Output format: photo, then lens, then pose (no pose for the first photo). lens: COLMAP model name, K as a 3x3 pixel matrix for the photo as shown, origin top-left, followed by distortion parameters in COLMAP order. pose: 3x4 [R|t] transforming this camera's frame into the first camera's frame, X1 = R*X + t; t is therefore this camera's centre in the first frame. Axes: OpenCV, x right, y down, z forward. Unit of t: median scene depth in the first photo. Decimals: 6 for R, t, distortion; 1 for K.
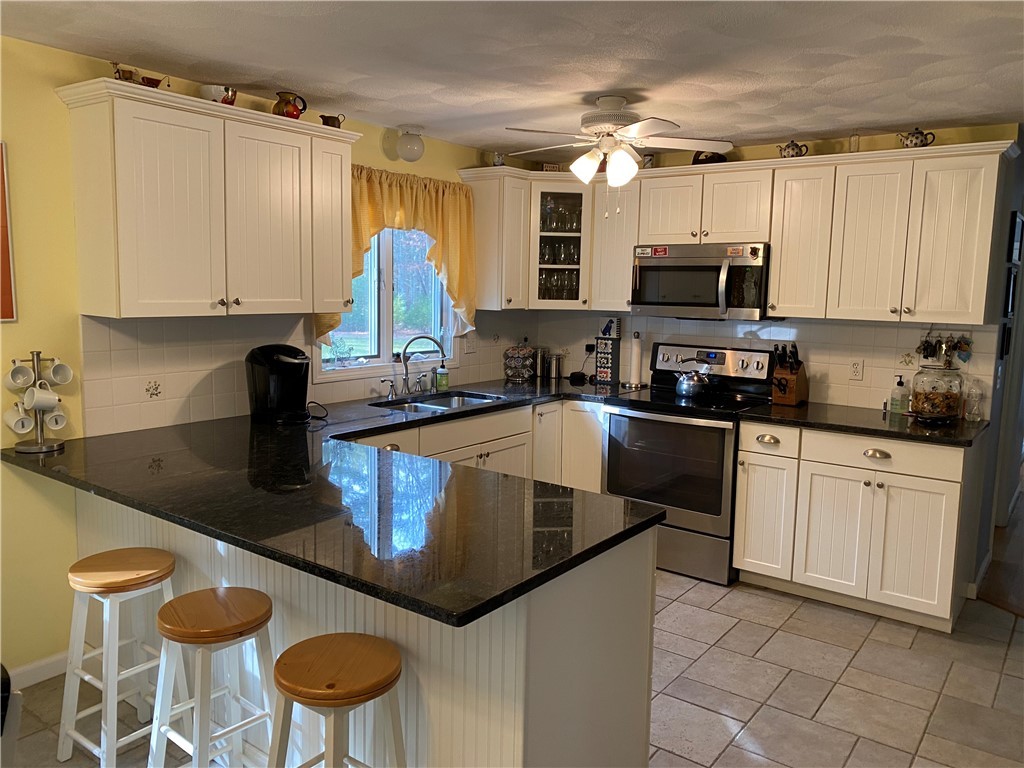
lens RADIAL K [[780.5, 0, 514.2], [0, 780.5, 376.3], [0, 0, 1]] dist [0.051700, -0.057324]
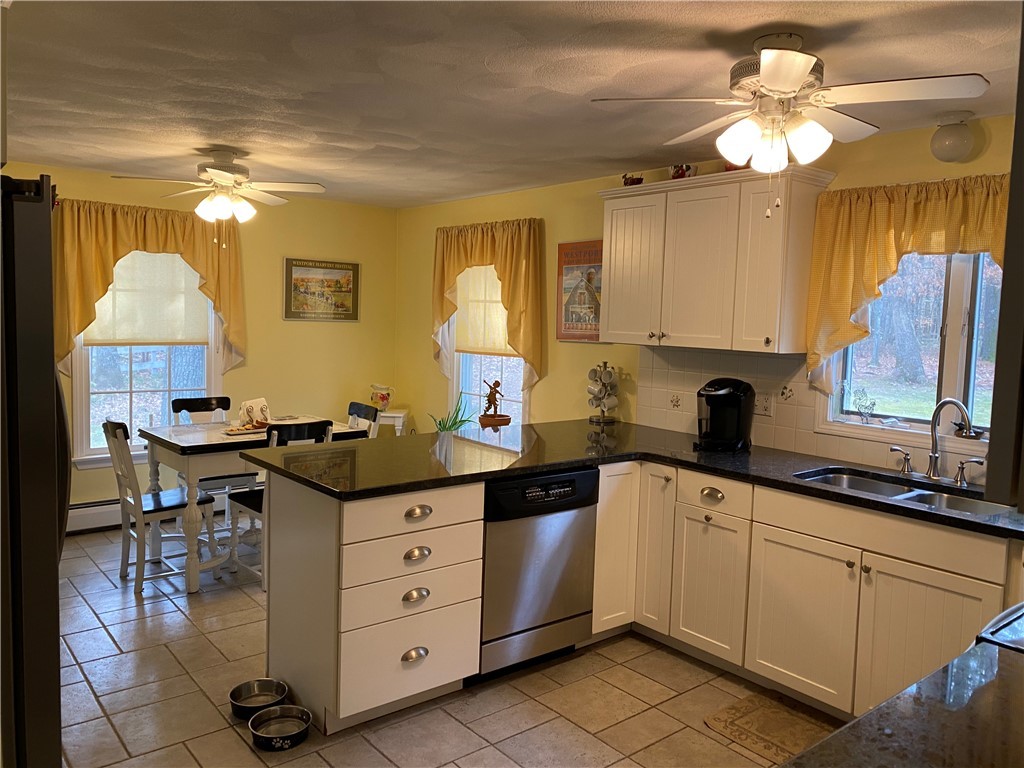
lens RADIAL K [[780.5, 0, 515.3], [0, 780.5, 385.5], [0, 0, 1]] dist [0.051700, -0.057324]
pose [[-0.235929, 0.062855, -0.969736, 0.751756], [-0.152738, 0.983104, 0.100881, -0.087461], [0.959692, 0.171916, -0.222342, 0.879518]]
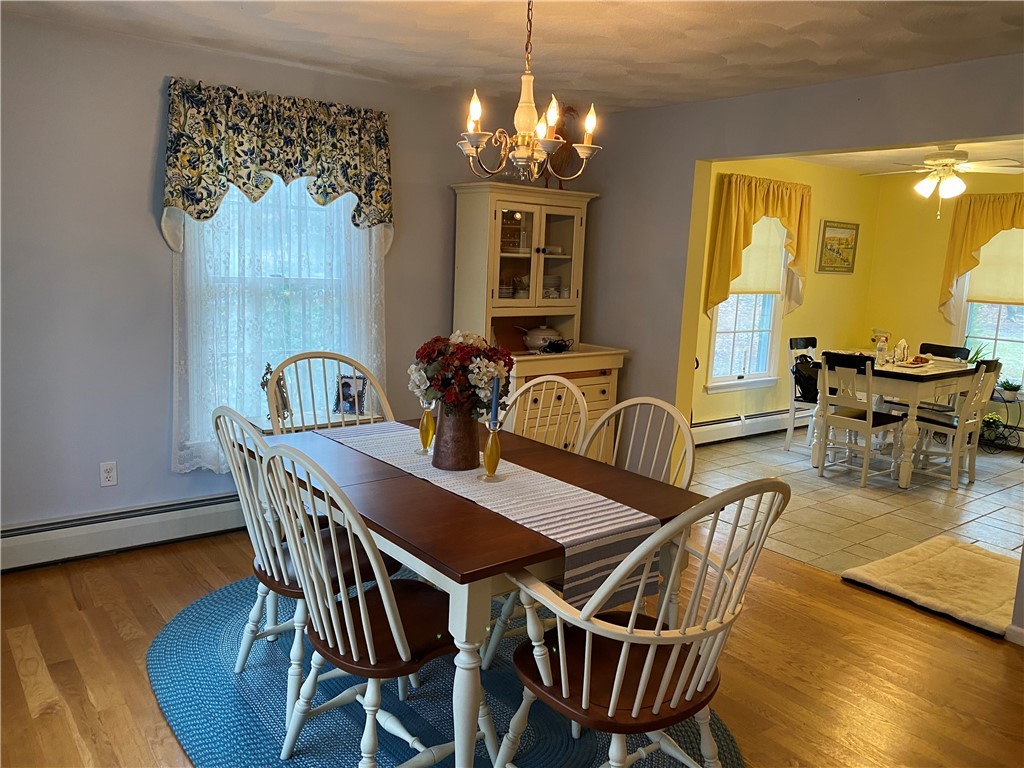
lens RADIAL K [[780.5, 0, 515.7], [0, 780.5, 385.2], [0, 0, 1]] dist [0.051700, -0.057324]
pose [[-0.259893, 0.128096, -0.957103, 1.323161], [-0.165674, 0.970551, 0.174883, 0.060968], [0.951319, 0.204018, -0.231018, -0.114729]]
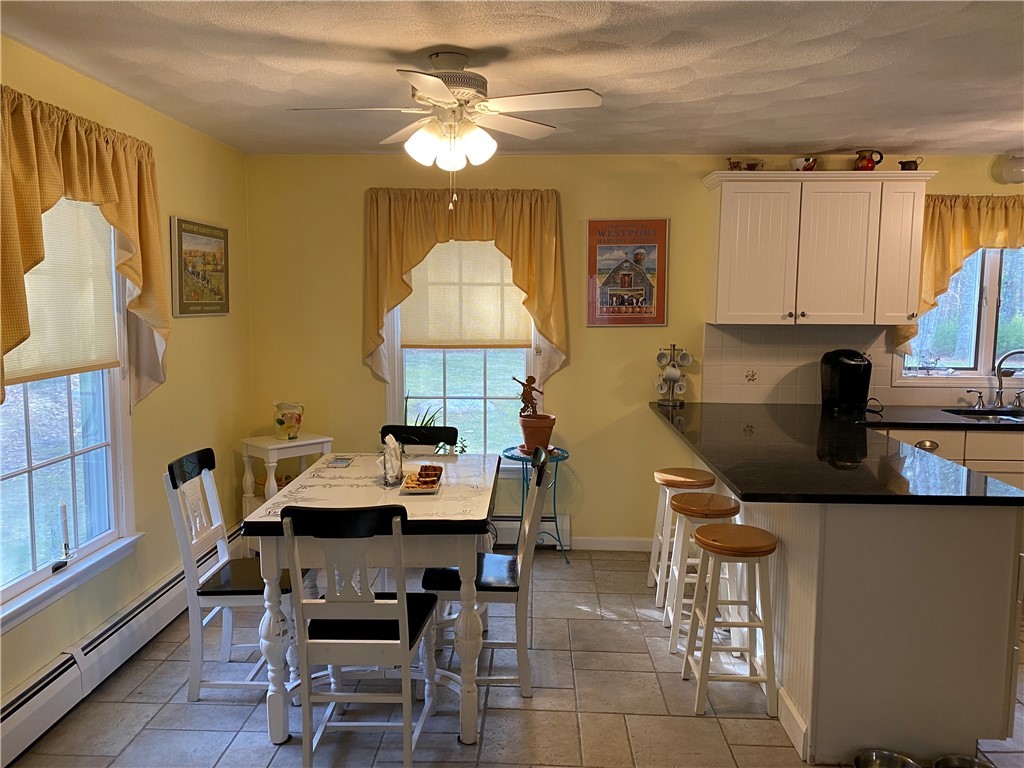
lens RADIAL K [[780.5, 0, 520.7], [0, 780.5, 374.3], [0, 0, 1]] dist [0.051700, -0.057324]
pose [[0.580731, 0.061452, -0.811773, 0.385892], [-0.092749, 0.995649, 0.009020, 0.033181], [0.808795, 0.070053, 0.583904, -0.142458]]
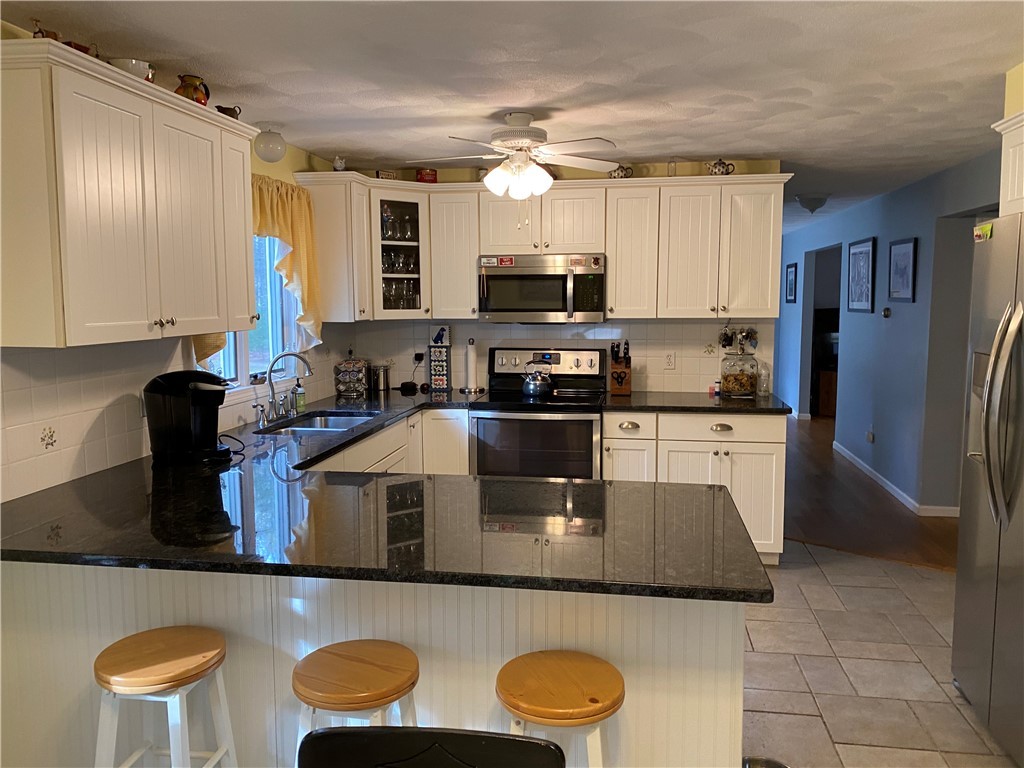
lens RADIAL K [[780.5, 0, 517.5], [0, 780.5, 375.9], [0, 0, 1]] dist [0.051700, -0.057324]
pose [[0.881995, -0.071504, 0.465803, -0.349338], [0.077426, 0.996977, 0.006438, -0.011759], [-0.464856, 0.030387, 0.884865, 0.075811]]
